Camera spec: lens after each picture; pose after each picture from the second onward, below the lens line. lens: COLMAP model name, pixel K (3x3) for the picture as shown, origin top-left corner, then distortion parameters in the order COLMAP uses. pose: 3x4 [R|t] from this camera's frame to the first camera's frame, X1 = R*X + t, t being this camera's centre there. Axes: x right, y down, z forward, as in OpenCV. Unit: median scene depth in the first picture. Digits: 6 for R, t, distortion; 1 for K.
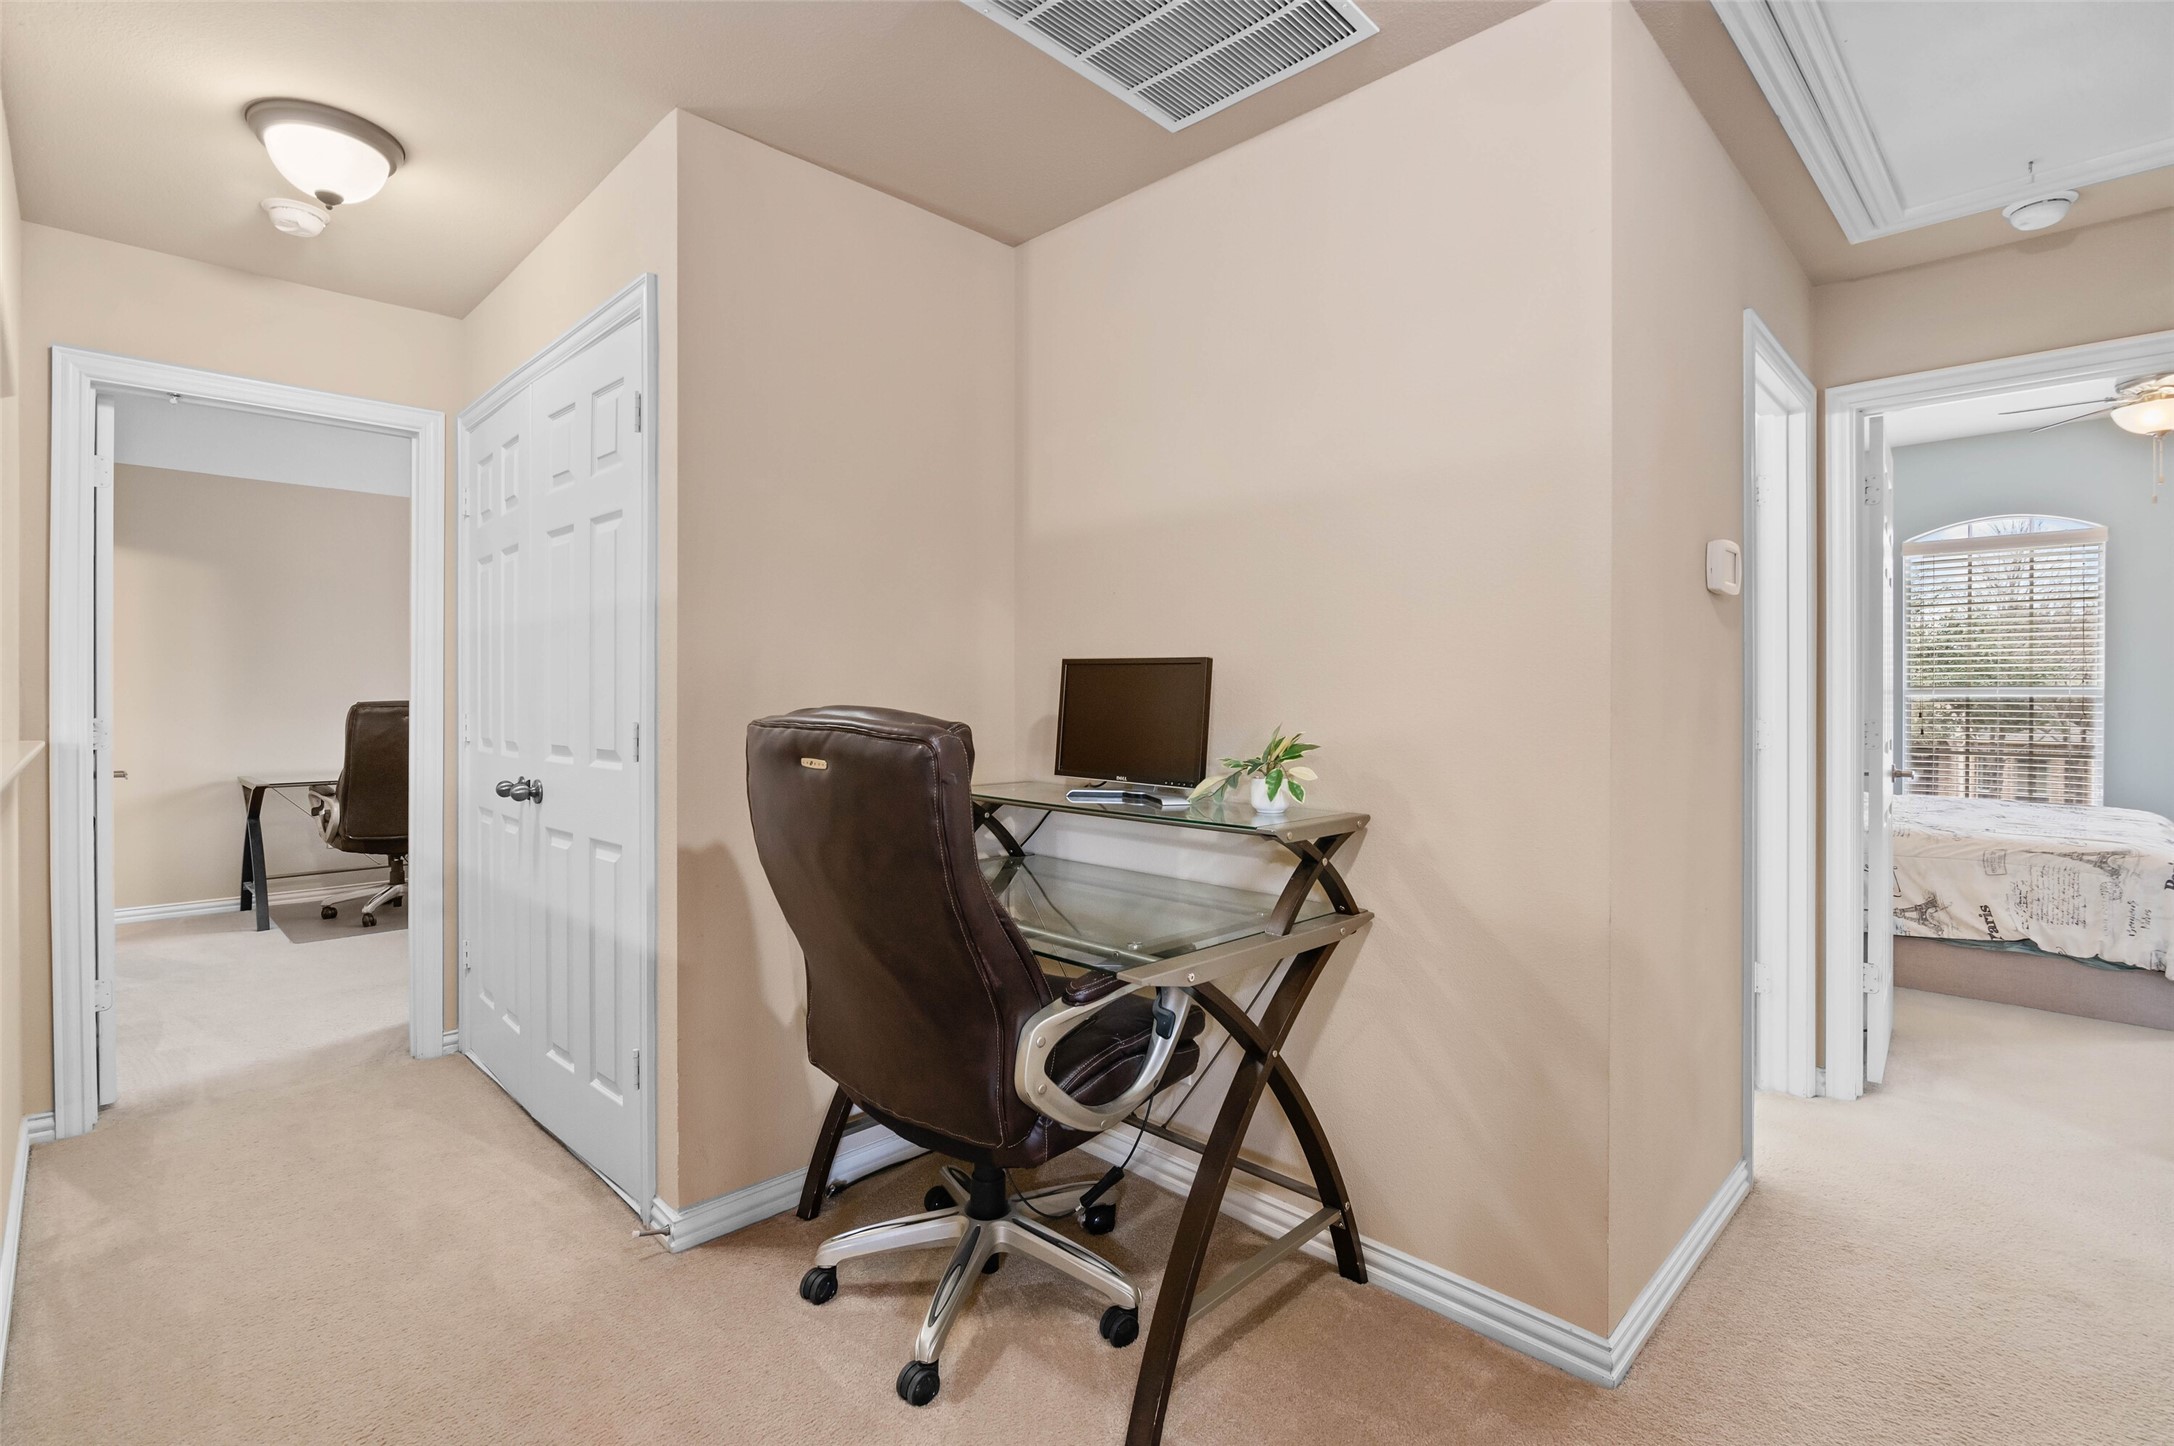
lens RADIAL K [[1005.7, 0, 1088.1], [0, 1005.7, 708.5], [0, 0, 1]] dist [-0.008723, 0.000673]
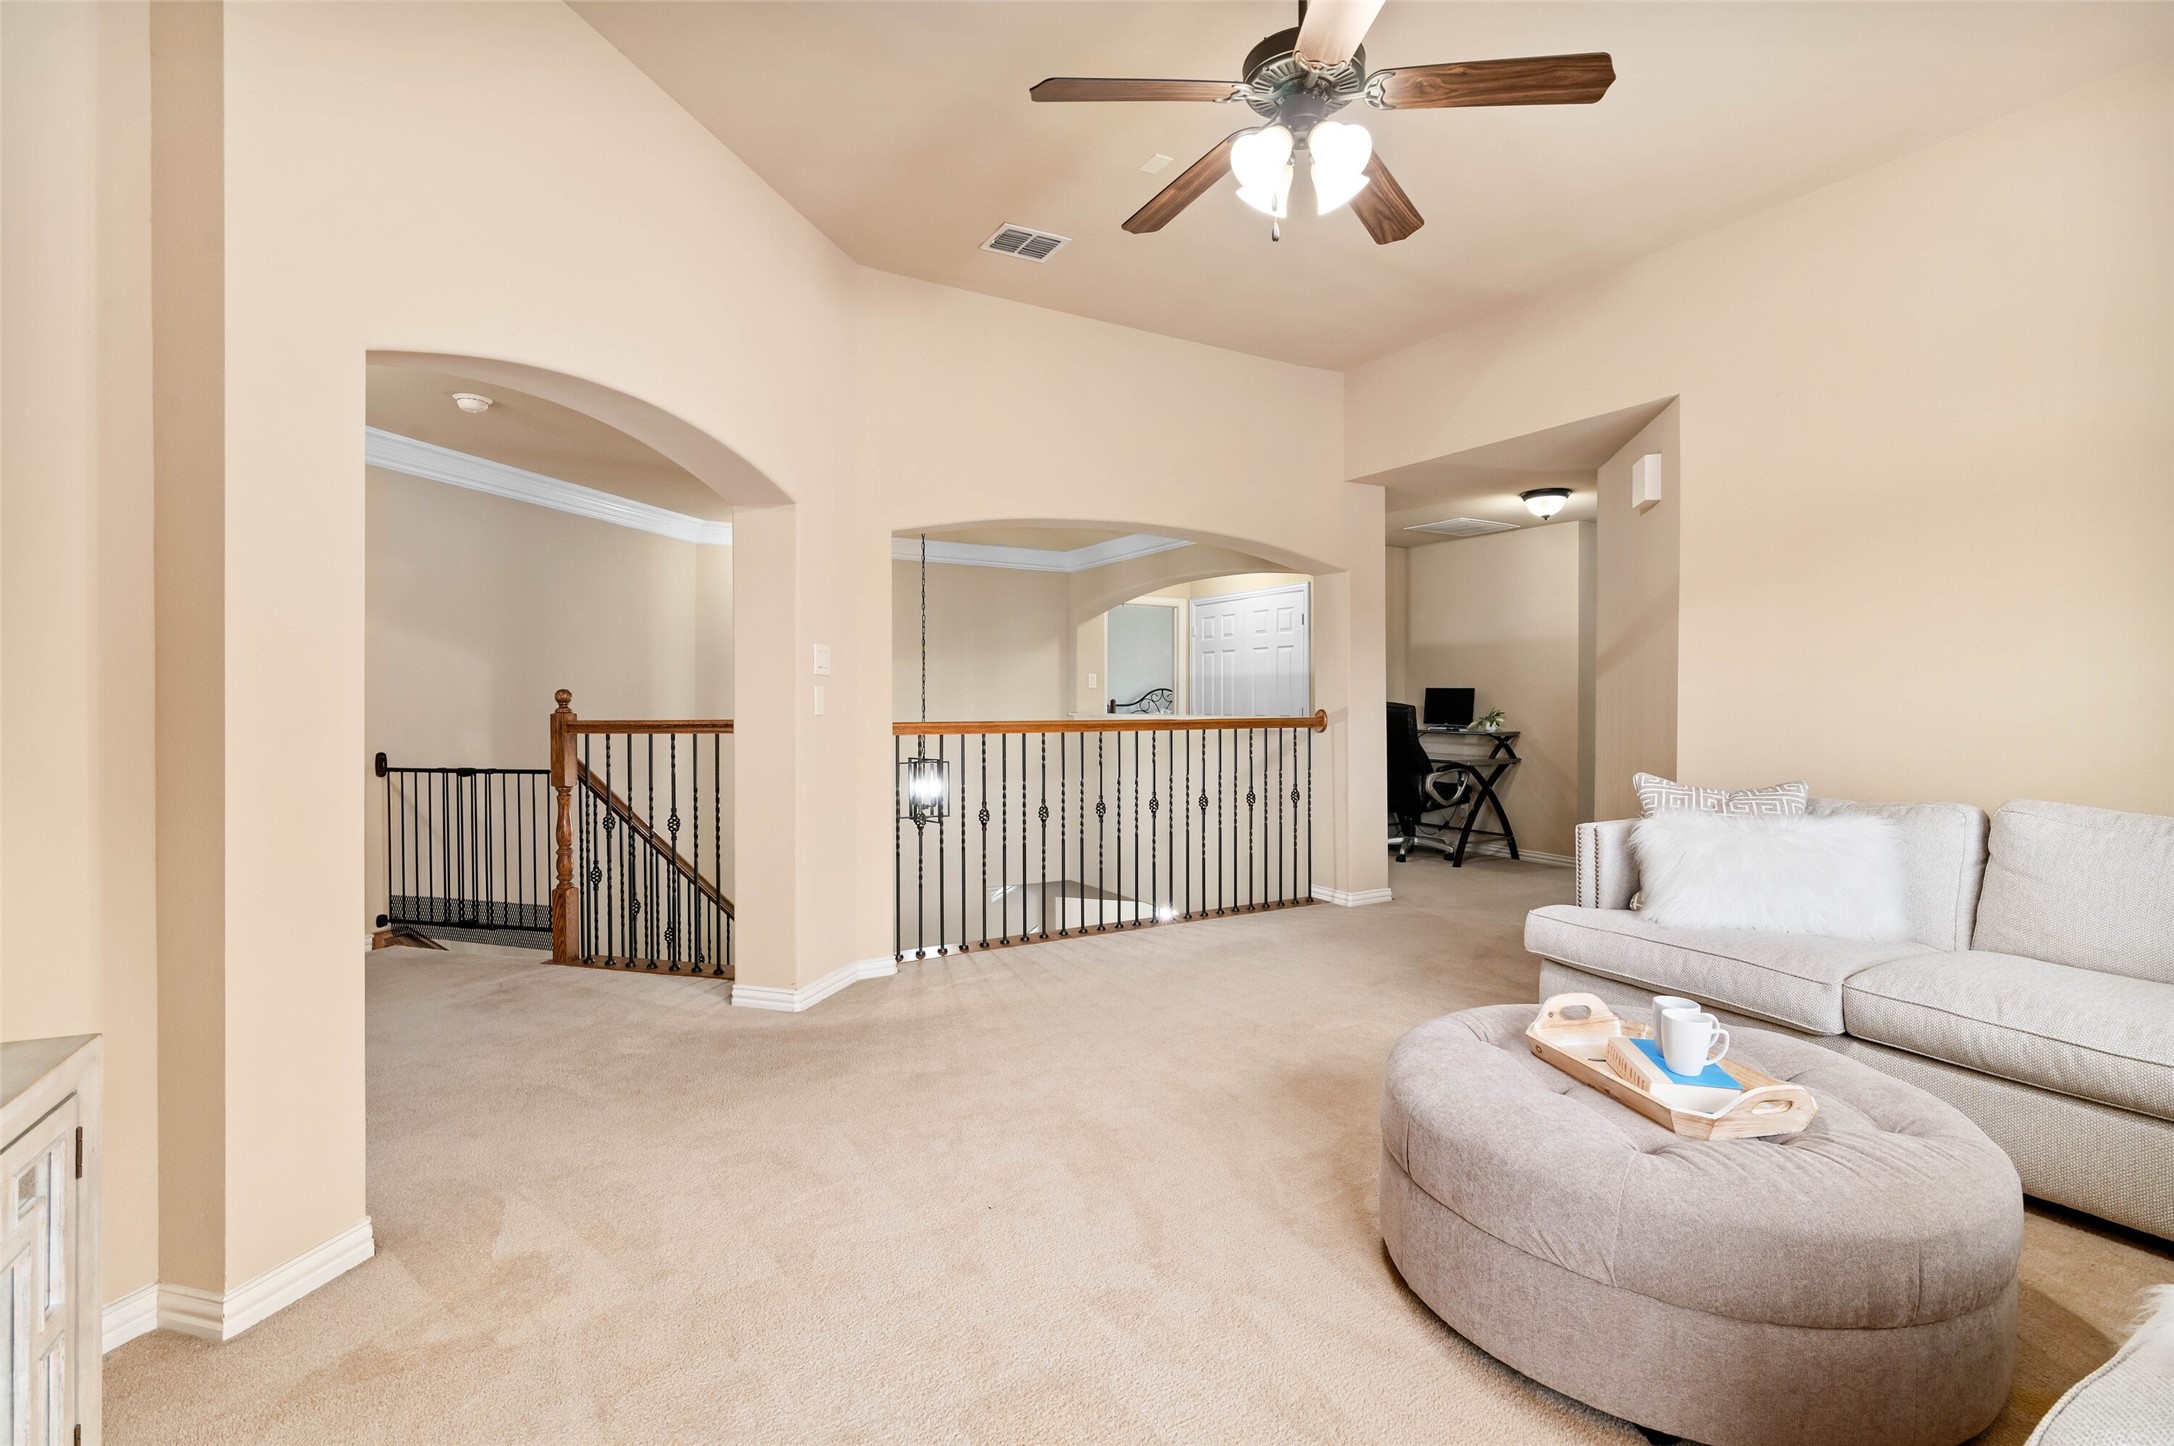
lens RADIAL K [[1005.7, 0, 1087.3], [0, 1005.7, 715.8], [0, 0, 1]] dist [-0.008723, 0.000673]
pose [[0.968043, 0.002643, -0.250770, -0.329141], [-0.002826, 0.999996, -0.000368, 0.055773], [0.250768, 0.001065, 0.968047, -2.940860]]
